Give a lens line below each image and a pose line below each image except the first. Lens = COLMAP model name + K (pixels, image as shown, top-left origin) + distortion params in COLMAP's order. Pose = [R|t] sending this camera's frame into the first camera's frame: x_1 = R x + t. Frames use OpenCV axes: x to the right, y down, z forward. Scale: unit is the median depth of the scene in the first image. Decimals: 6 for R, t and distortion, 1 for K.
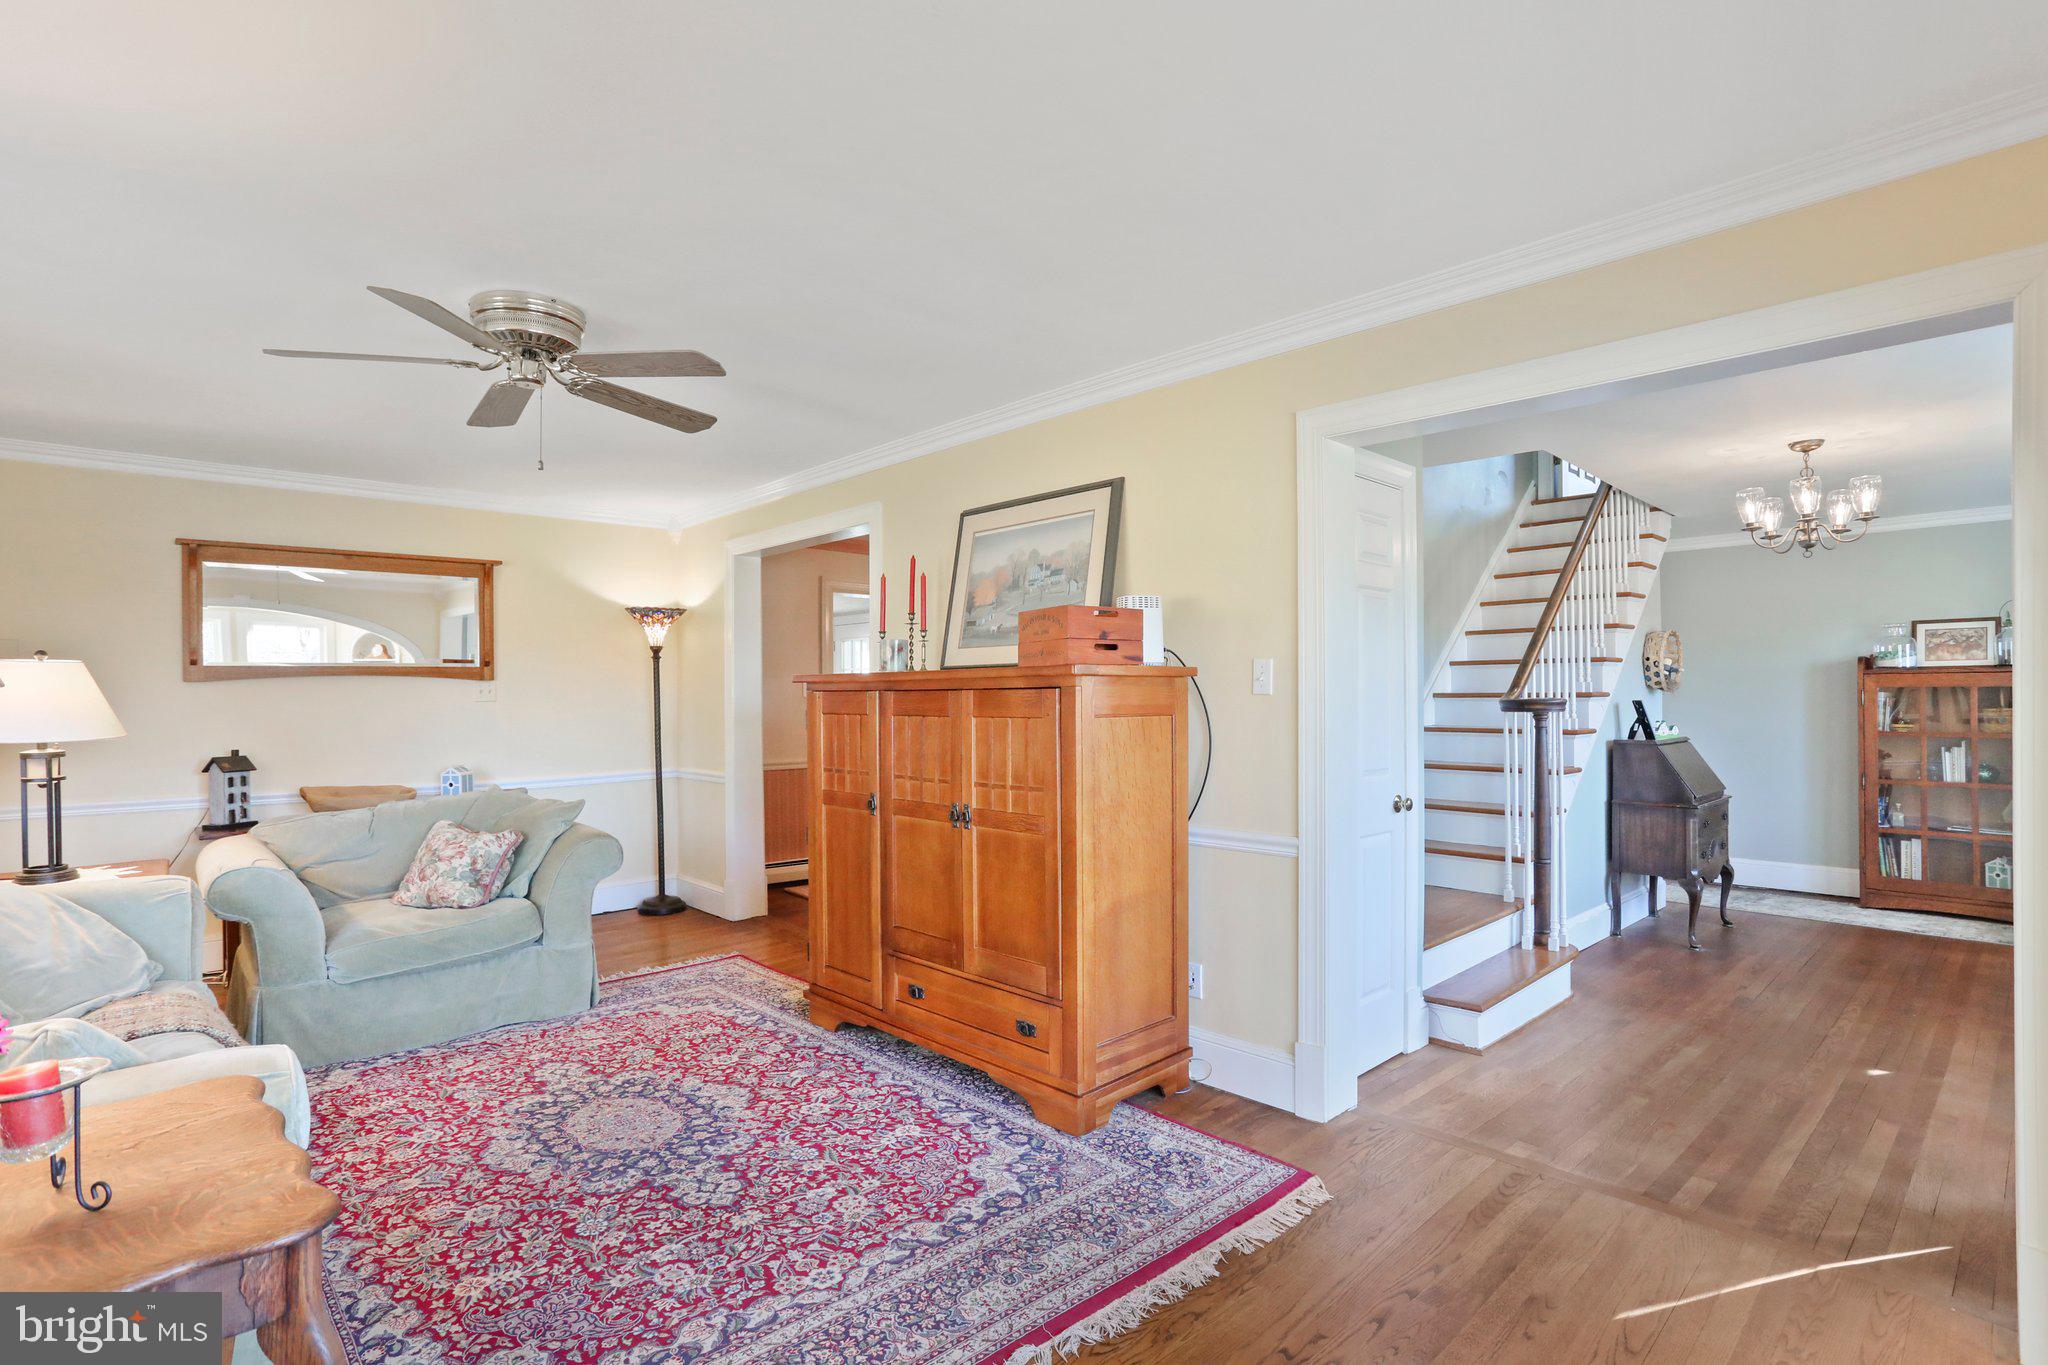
lens RADIAL K [[989.4, 0, 1018.0], [0, 989.4, 705.1], [0, 0, 1]] dist [-0.061983, 0.035266]
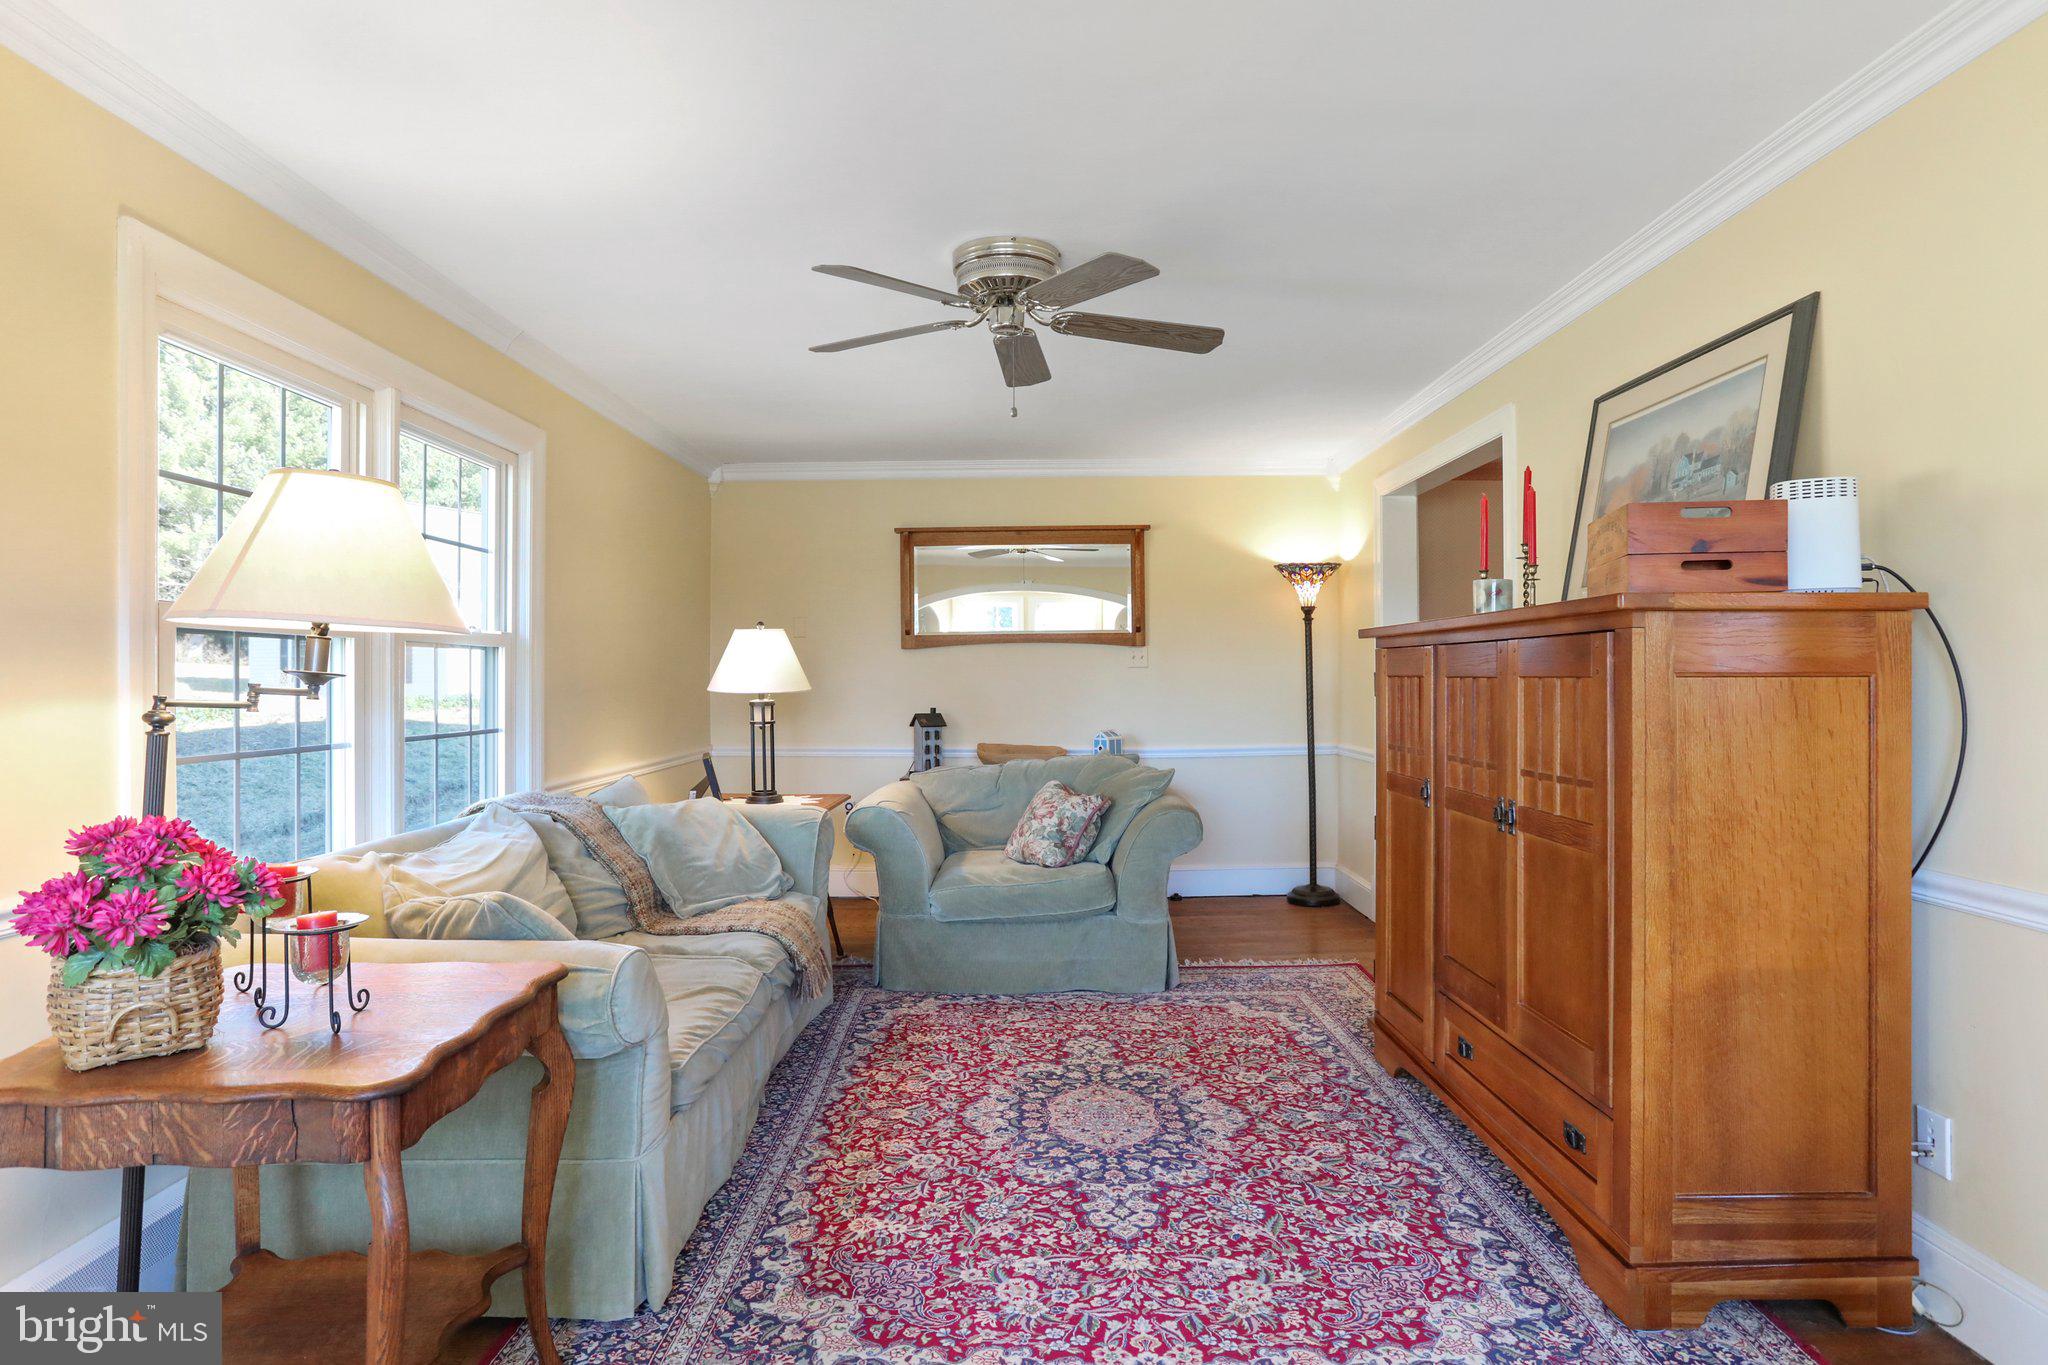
lens RADIAL K [[1075.8, 0, 1024.0], [0, 1075.8, 682.5], [0, 0, 1]] dist [-0.071833, 0.045404]
pose [[0.725947, 0.008383, -0.687699, 0.229009], [-0.009182, 0.999955, 0.002497, 0.017895], [0.687689, 0.004502, 0.725991, 0.215148]]
